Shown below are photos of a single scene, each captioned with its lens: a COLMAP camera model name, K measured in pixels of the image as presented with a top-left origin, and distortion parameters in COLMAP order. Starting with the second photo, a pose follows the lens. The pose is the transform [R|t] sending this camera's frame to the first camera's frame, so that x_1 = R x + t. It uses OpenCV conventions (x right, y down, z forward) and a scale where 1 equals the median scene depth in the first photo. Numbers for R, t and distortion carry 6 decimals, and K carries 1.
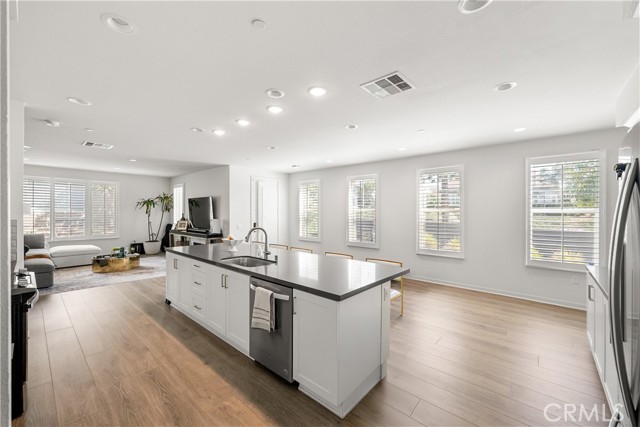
lens RADIAL K [[262.1, 0, 320.4], [0, 262.1, 214.3], [0, 0, 1]] dist [-0.007573, -0.000086]
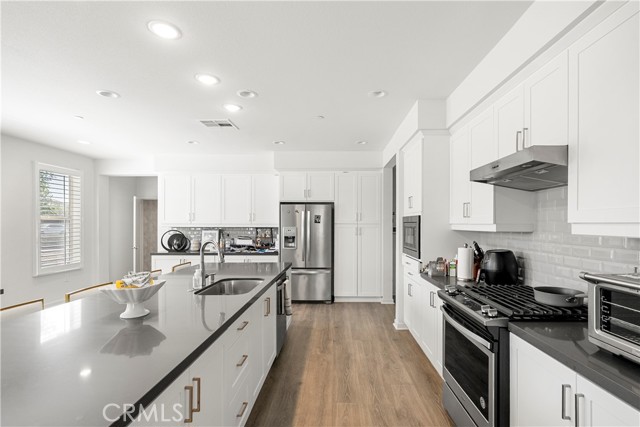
lens RADIAL K [[311.8, 0, 334.8], [0, 311.8, 220.2], [0, 0, 1]] dist [0.017443, 0.000157]
pose [[-0.667756, 0.001702, 0.744378, -1.430459], [-0.004861, 0.999966, -0.006648, -0.003939], [-0.744364, -0.008057, -0.667725, 1.755192]]
